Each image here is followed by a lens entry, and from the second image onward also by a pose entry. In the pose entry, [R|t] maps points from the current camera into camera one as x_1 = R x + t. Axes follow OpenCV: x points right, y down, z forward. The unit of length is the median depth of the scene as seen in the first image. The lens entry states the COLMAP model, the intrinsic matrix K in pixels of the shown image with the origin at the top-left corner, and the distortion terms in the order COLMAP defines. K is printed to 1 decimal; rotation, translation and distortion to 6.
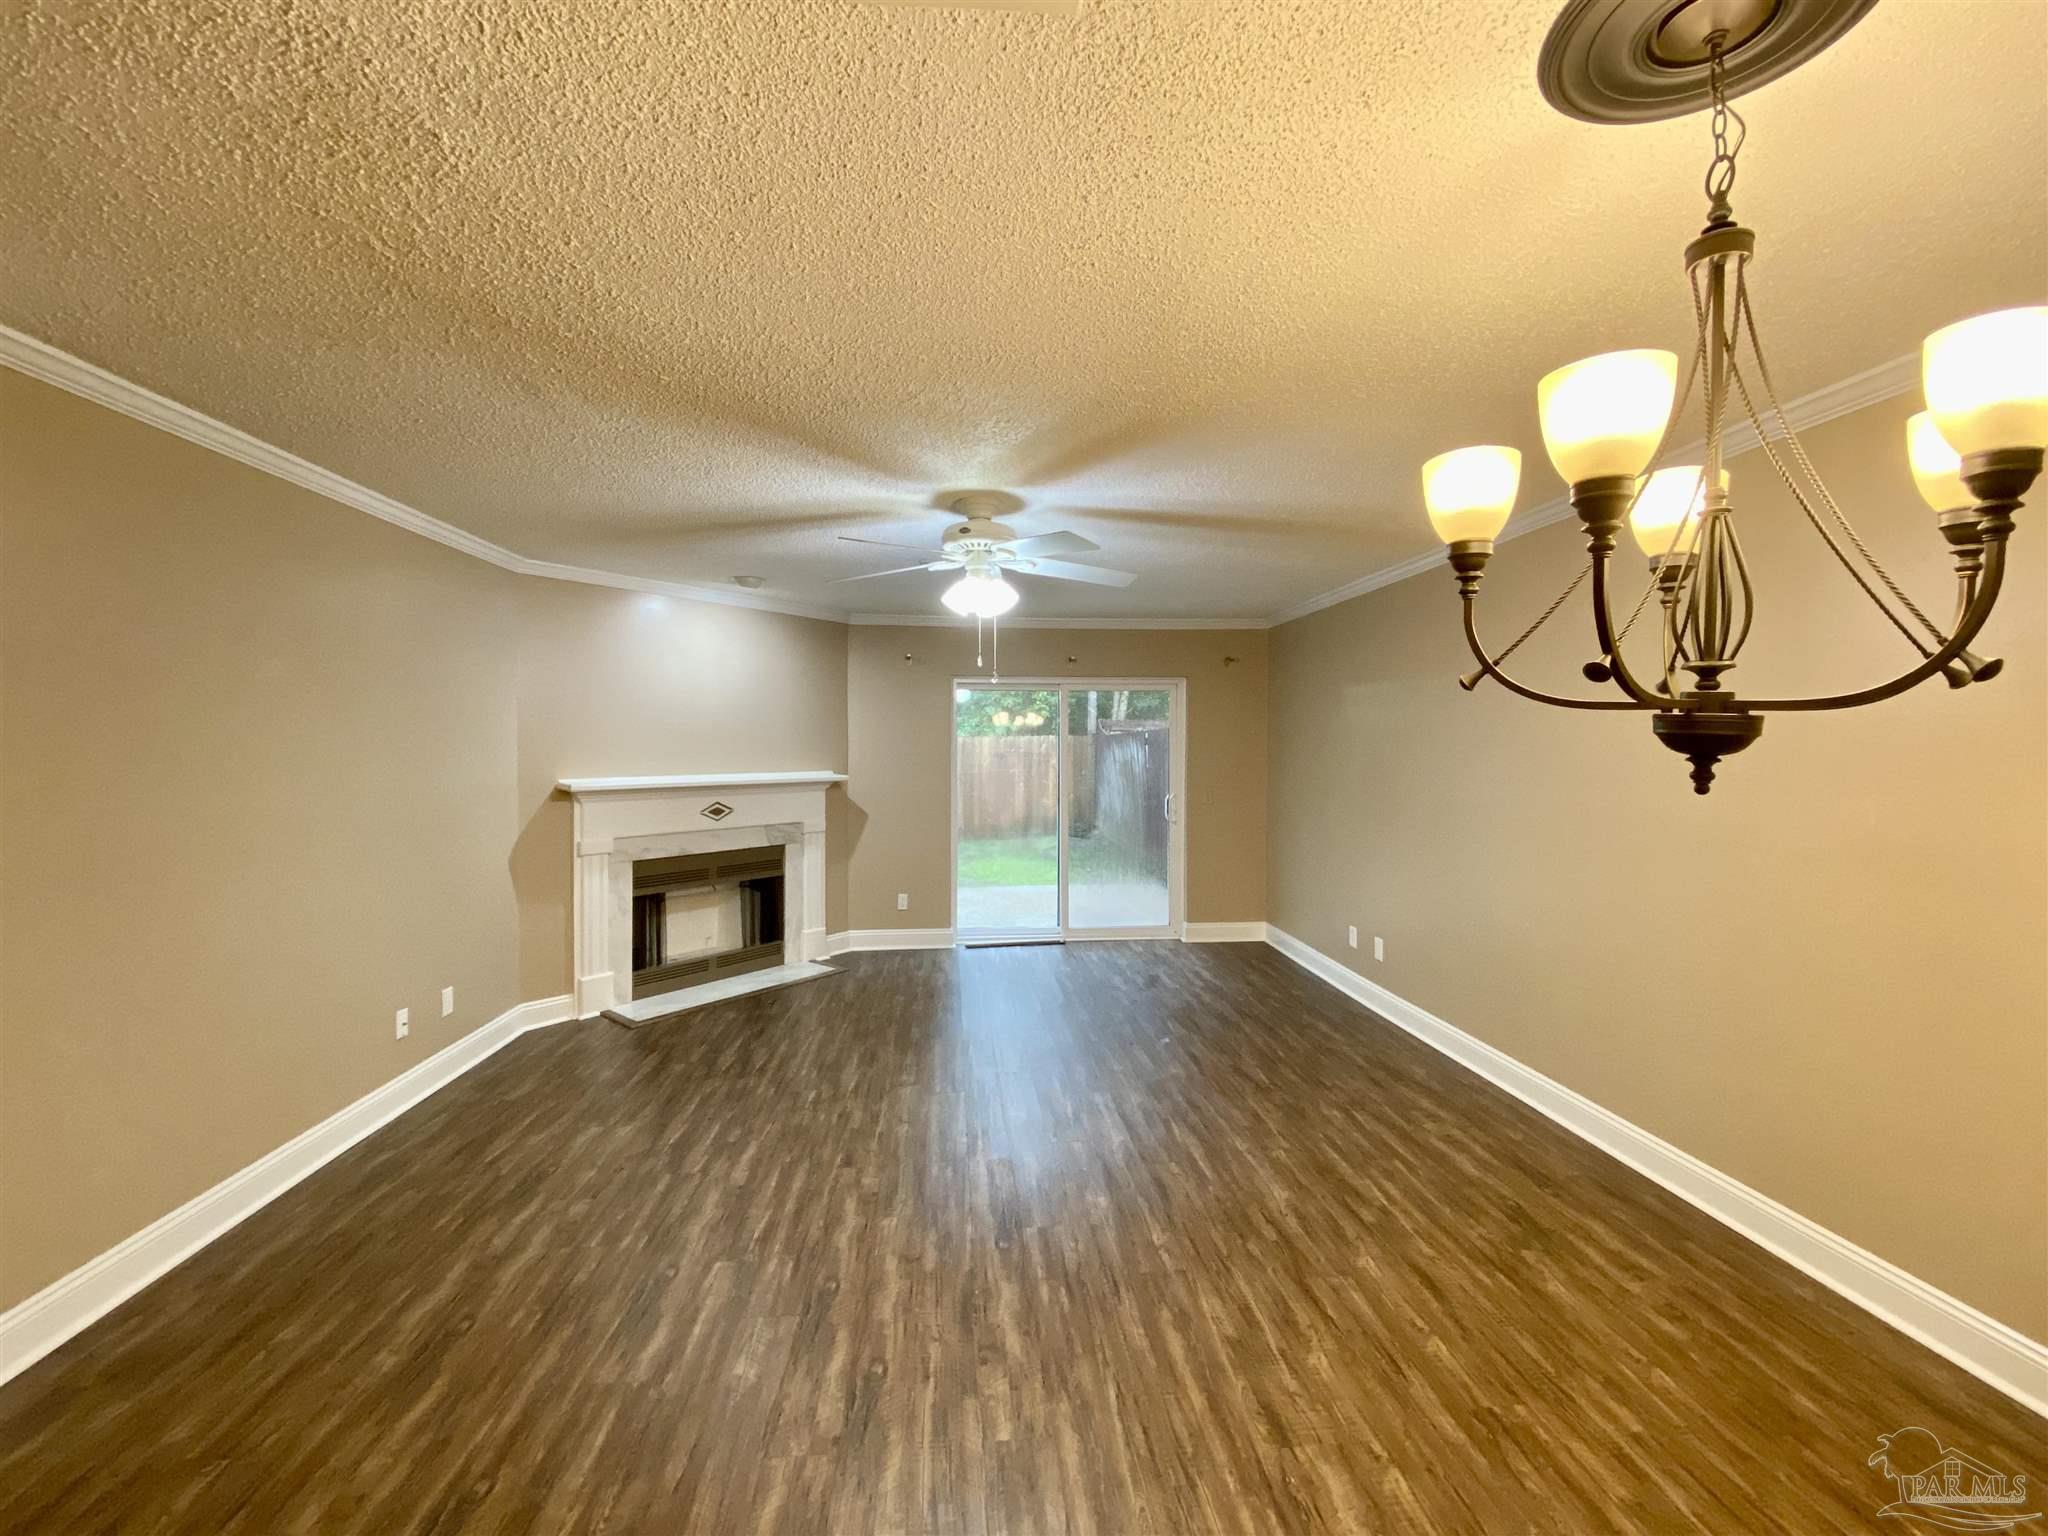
lens RADIAL K [[836.6, 0, 1011.7], [0, 836.6, 765.5], [0, 0, 1]] dist [-0.003600, -0.001424]
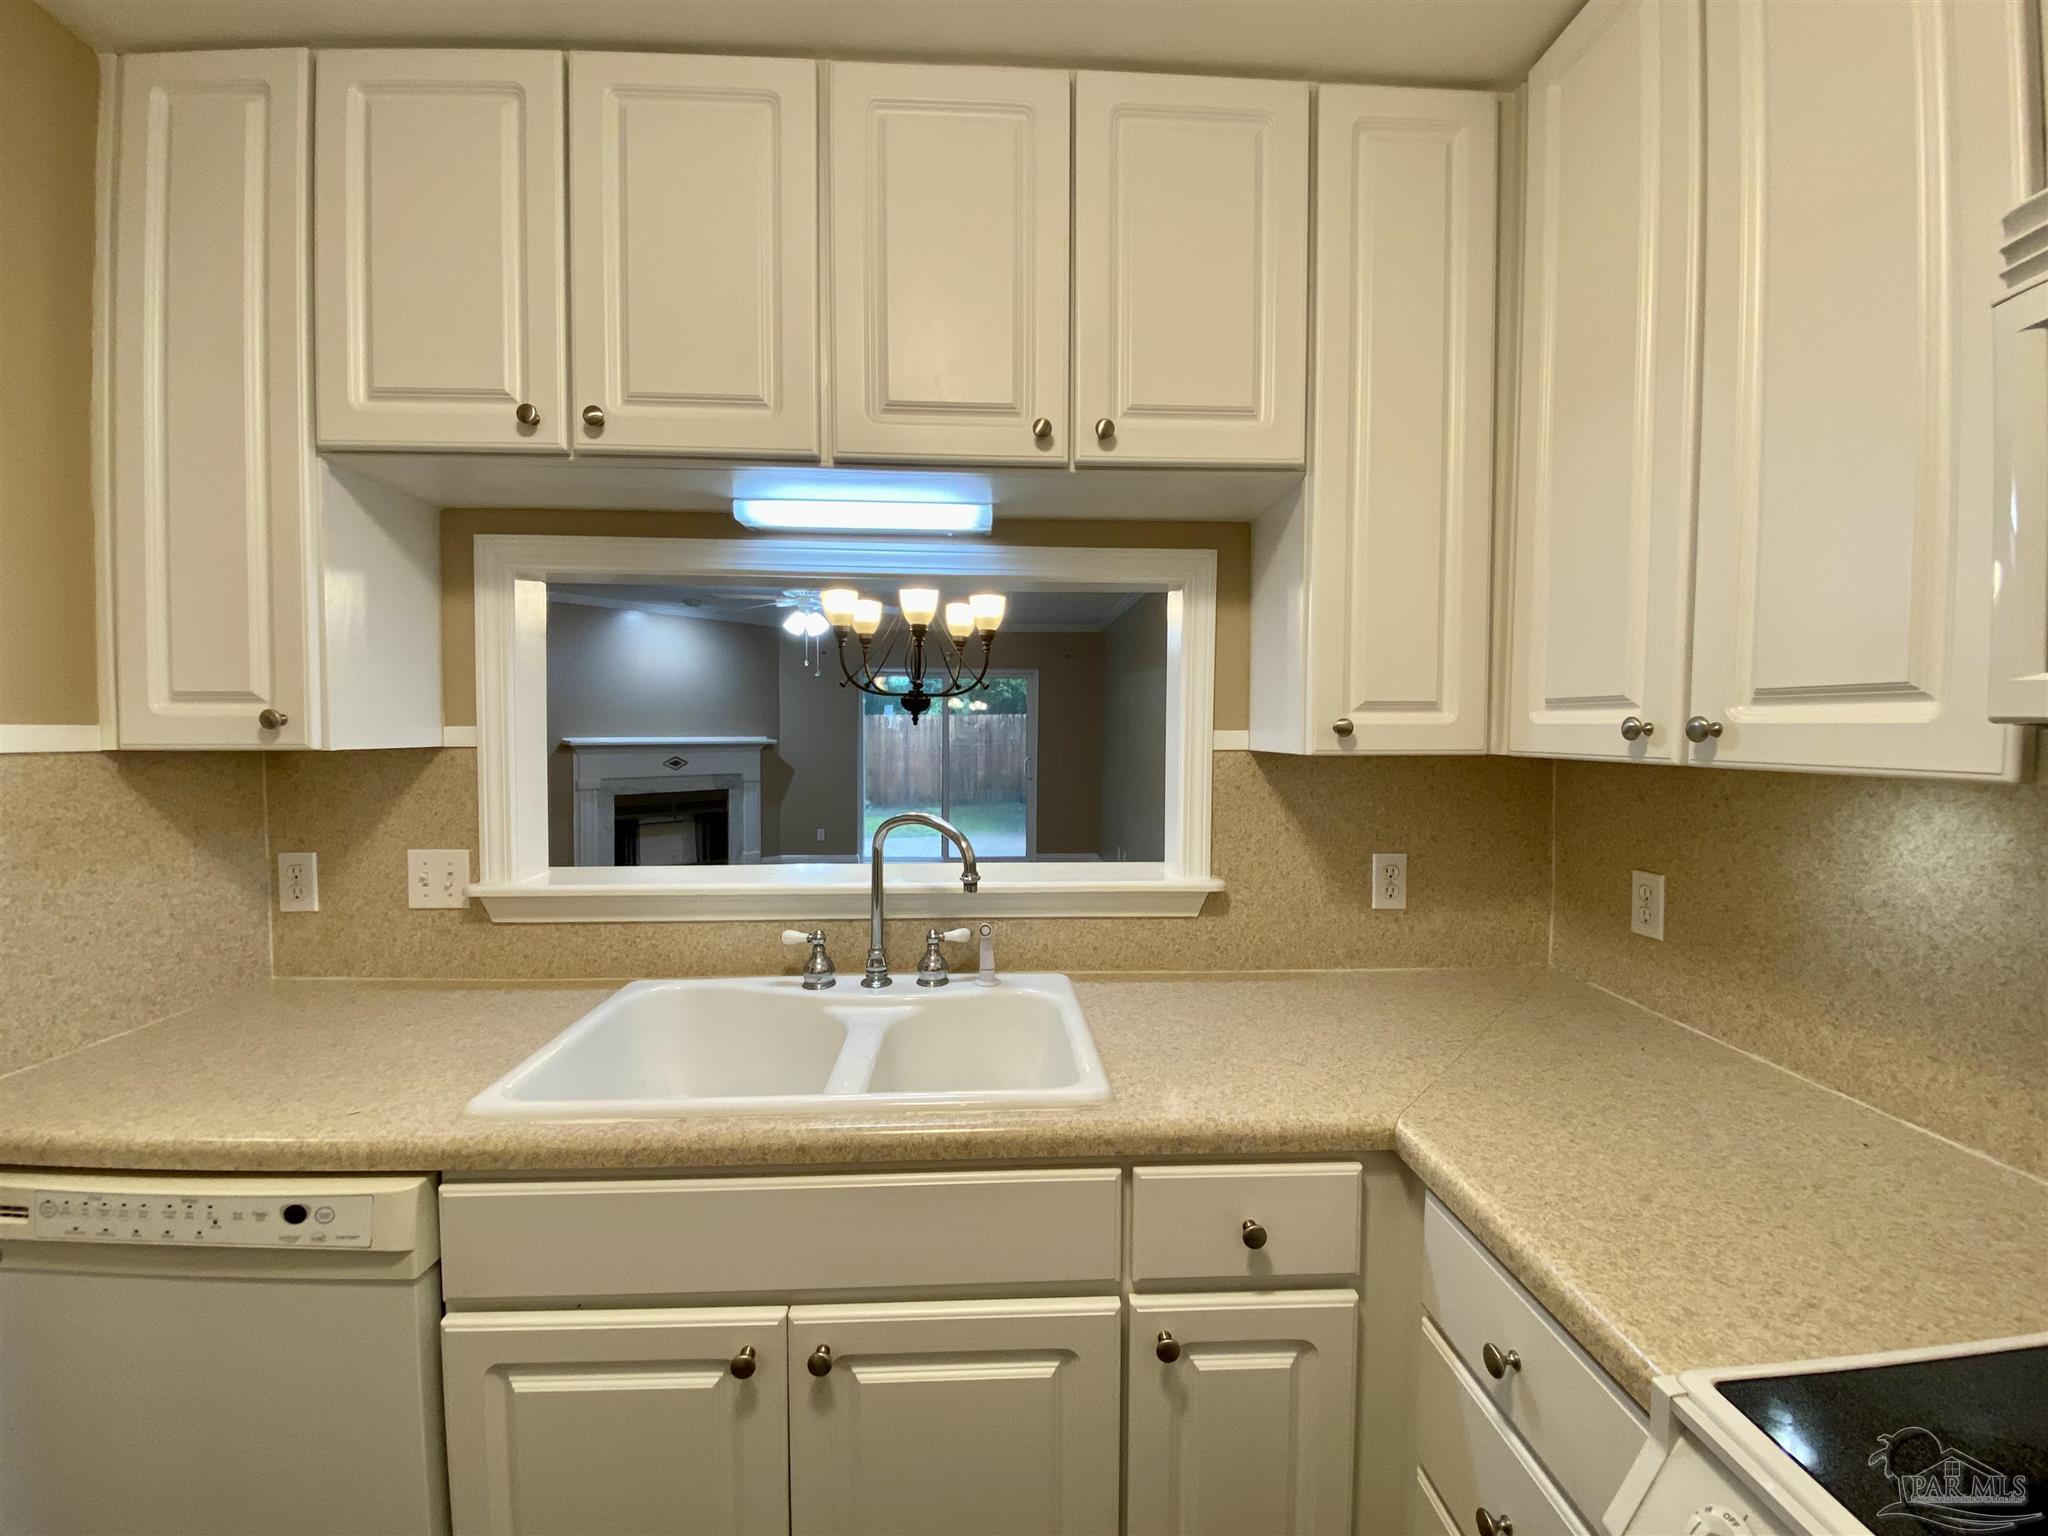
lens RADIAL K [[836.6, 0, 1013.9], [0, 836.6, 761.1], [0, 0, 1]] dist [-0.003600, -0.001424]
pose [[0.998645, 0.011364, -0.050786, 0.291986], [-0.010517, 0.999801, 0.016923, 0.021759], [0.050969, -0.016366, 0.998566, -0.386053]]
